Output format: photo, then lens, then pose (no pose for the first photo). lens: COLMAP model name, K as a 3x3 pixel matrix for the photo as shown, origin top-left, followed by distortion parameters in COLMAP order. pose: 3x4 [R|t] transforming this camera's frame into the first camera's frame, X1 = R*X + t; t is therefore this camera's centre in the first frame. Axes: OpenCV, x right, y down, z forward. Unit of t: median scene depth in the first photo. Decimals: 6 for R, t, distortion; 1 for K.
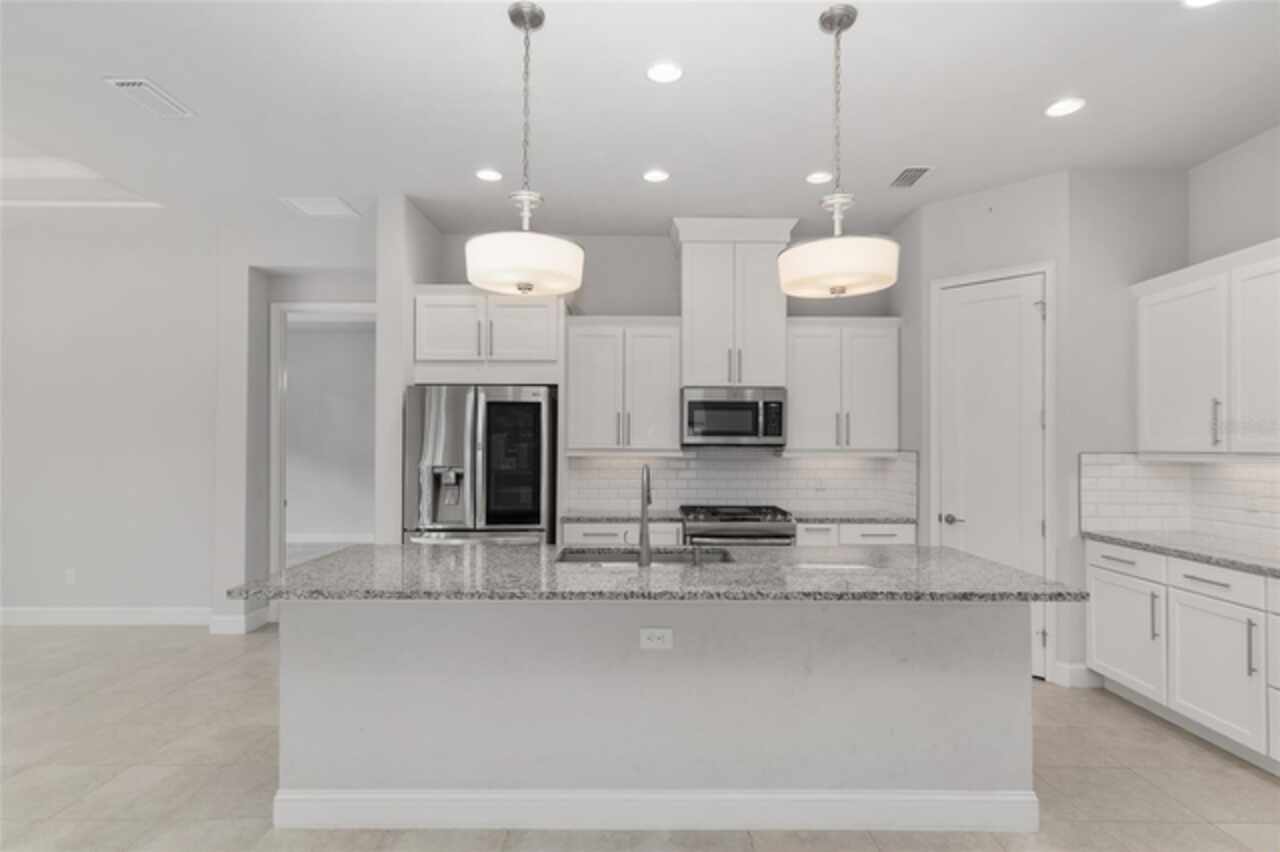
lens RADIAL K [[747.9, 0, 646.7], [0, 747.9, 446.9], [0, 0, 1]] dist [0.000689, 0.000140]
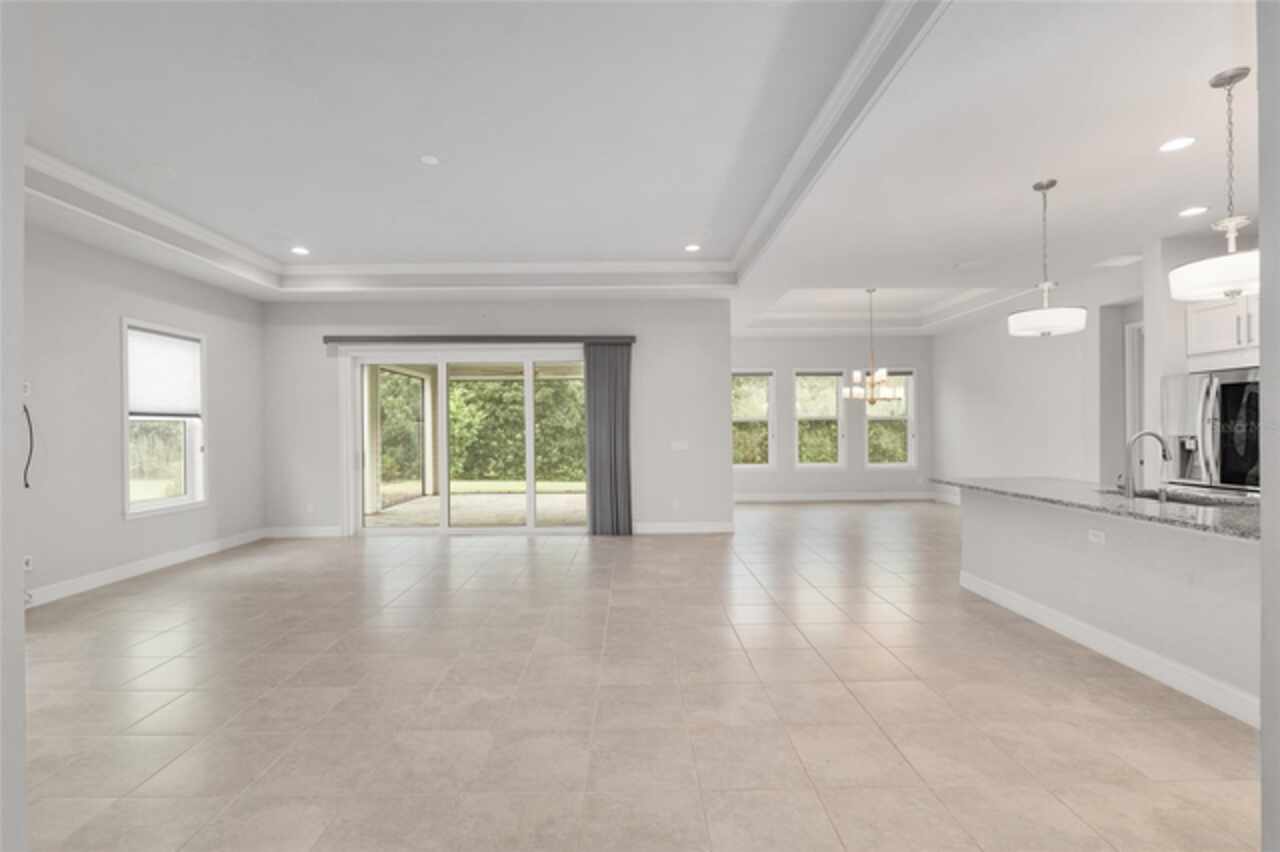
lens RADIAL K [[542.7, 0, 641.4], [0, 542.7, 430.4], [0, 0, 1]] dist [-0.014314, -0.000184]
pose [[0.016712, 0.000510, -0.999860, 0.627465], [0.012981, 0.999915, 0.000727, 0.004259], [0.999776, -0.012991, 0.016704, -0.010386]]
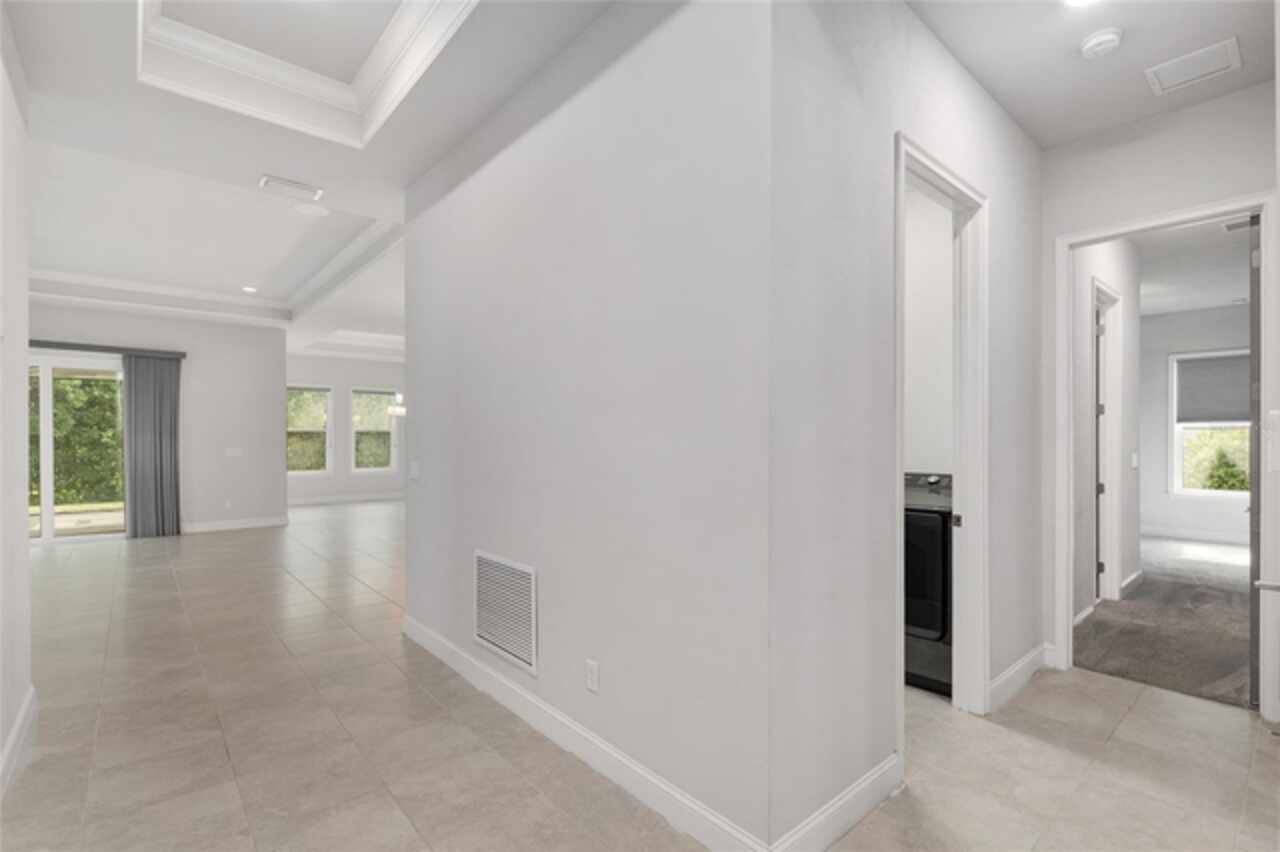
lens RADIAL K [[582.8, 0, 634.3], [0, 582.8, 437.4], [0, 0, 1]] dist [-0.001525, -0.000227]
pose [[0.652471, -0.004054, -0.757803, 1.266536], [0.005041, 0.999987, -0.001010, 0.009486], [0.757797, -0.003161, 0.652483, -0.109128]]
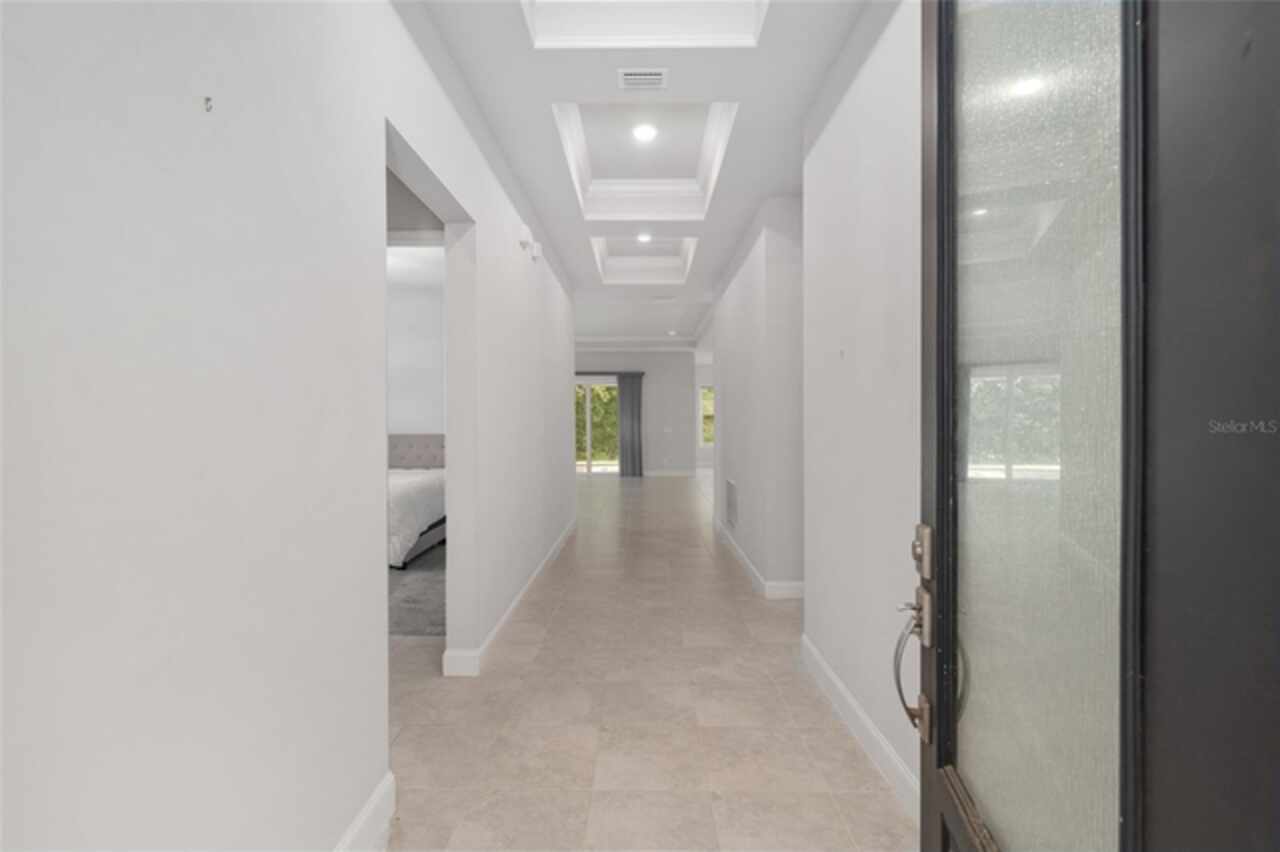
lens RADIAL K [[556.0, 0, 643.1], [0, 556.0, 433.7], [0, 0, 1]] dist [-0.001755, -0.000103]
pose [[0.003899, 0.019988, -0.999793, 1.899930], [0.010504, 0.999744, 0.020028, 0.010130], [0.999937, -0.010580, 0.003688, -0.019049]]
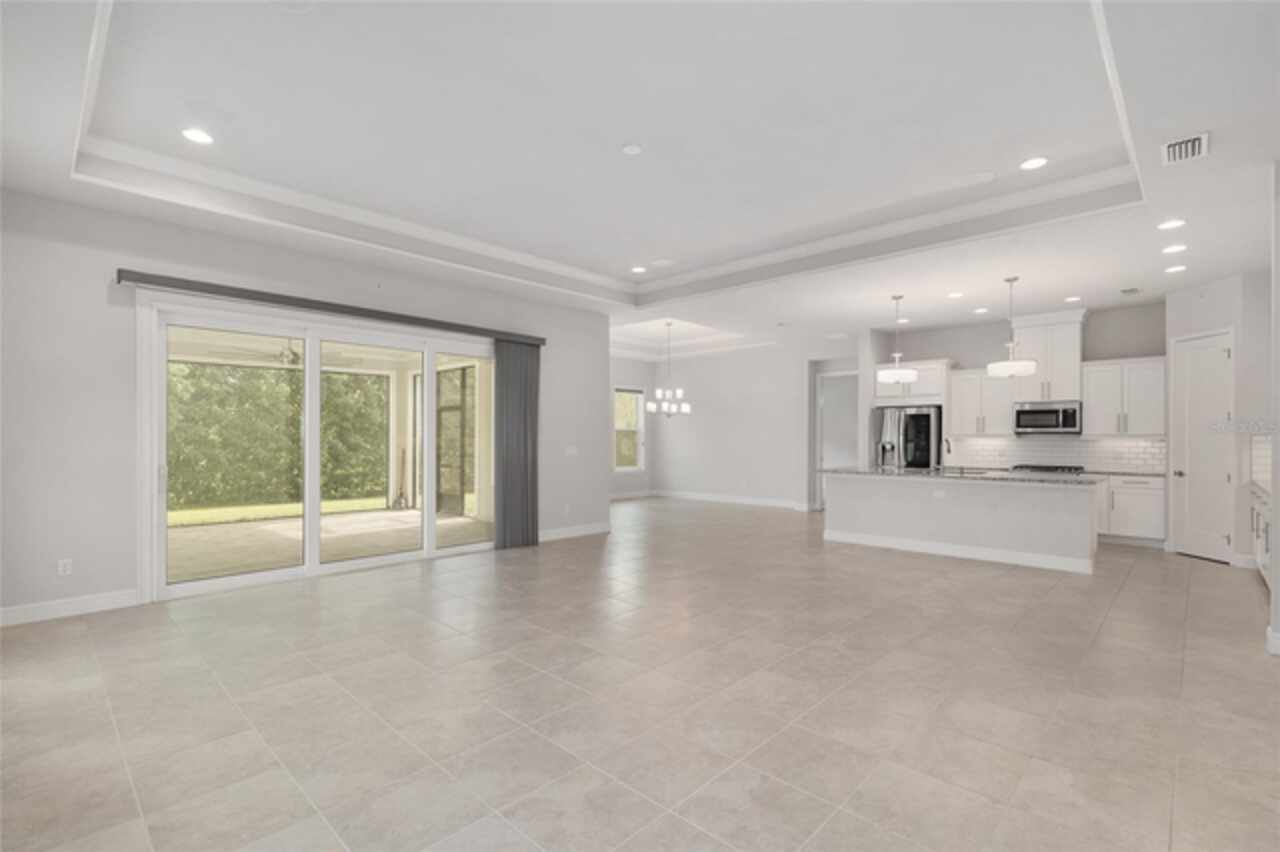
lens RADIAL K [[582.8, 0, 634.3], [0, 582.8, 437.4], [0, 0, 1]] dist [-0.001525, -0.000227]
pose [[0.721352, -0.000742, -0.692569, 0.415755], [0.001285, 0.999999, 0.000267, 0.009002], [0.692568, -0.001082, 0.721352, -0.849279]]
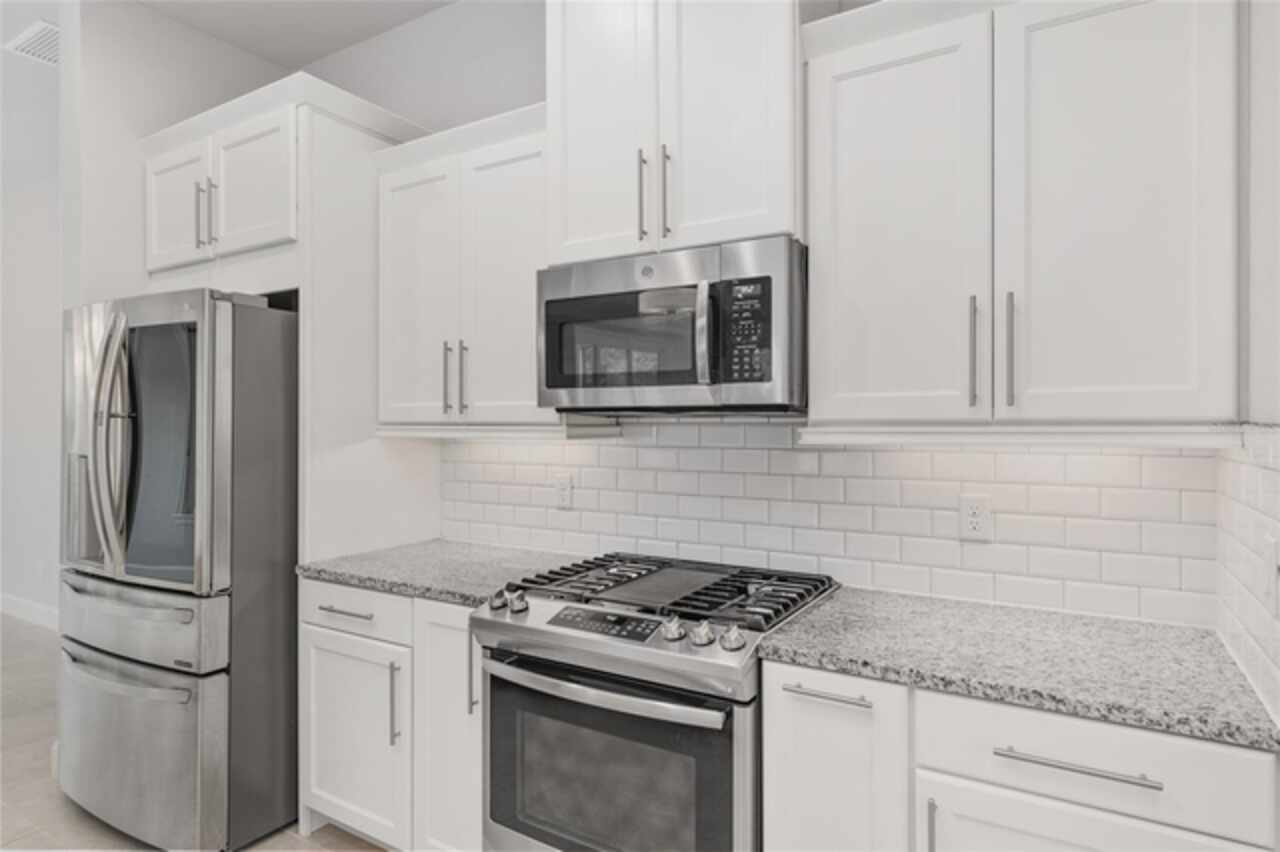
lens RADIAL K [[718.1, 0, 640.0], [0, 718.1, 426.0], [0, 0, 1]] dist [0.000688, 0.000170]
pose [[0.851501, -0.004821, -0.524332, 0.319205], [0.003787, 0.999988, -0.003044, 0.006879], [0.524340, 0.000606, 0.851509, 0.741261]]
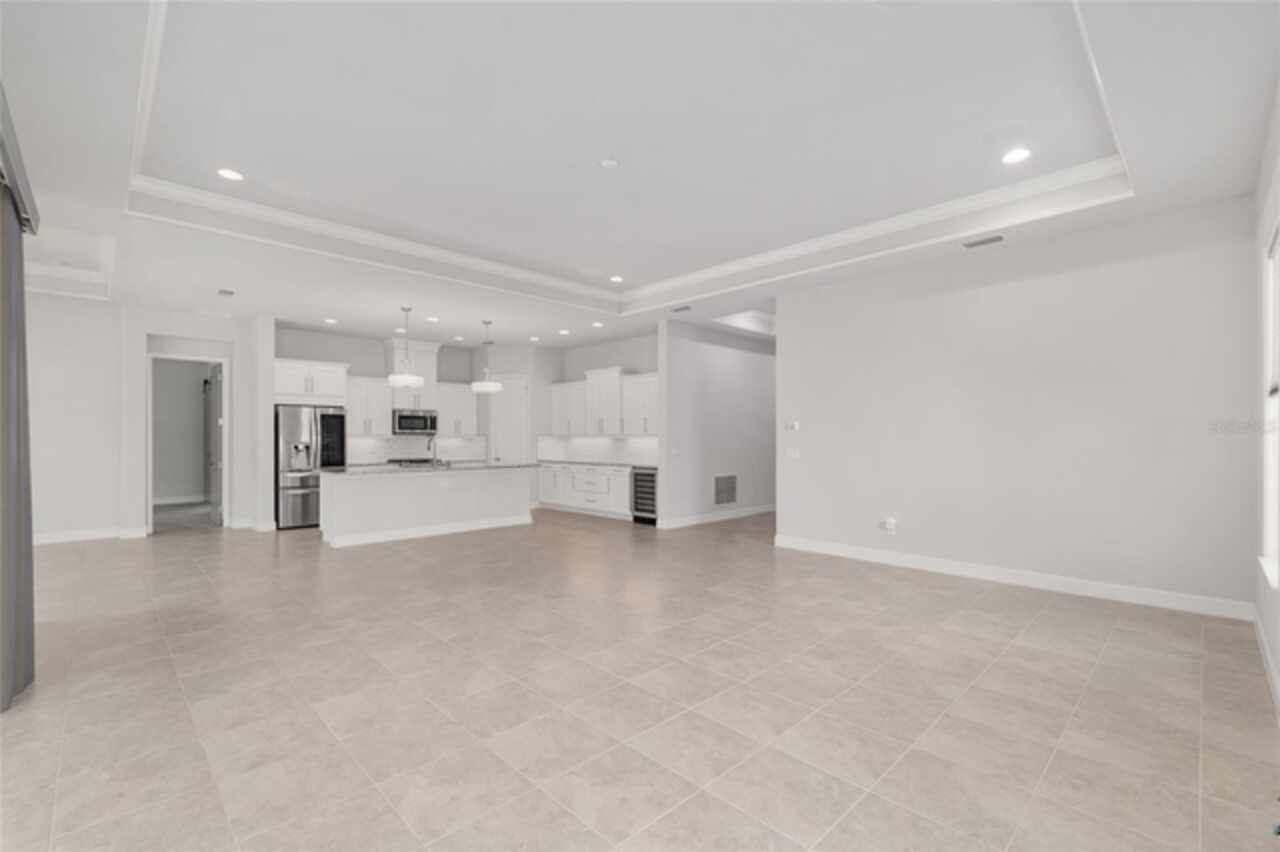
lens RADIAL K [[556.0, 0, 643.1], [0, 556.0, 433.7], [0, 0, 1]] dist [-0.001755, -0.000103]
pose [[0.718101, 0.002699, 0.695933, -0.644132], [0.000264, 0.999991, -0.004150, 0.007731], [-0.695938, 0.003164, 0.718095, -0.888298]]
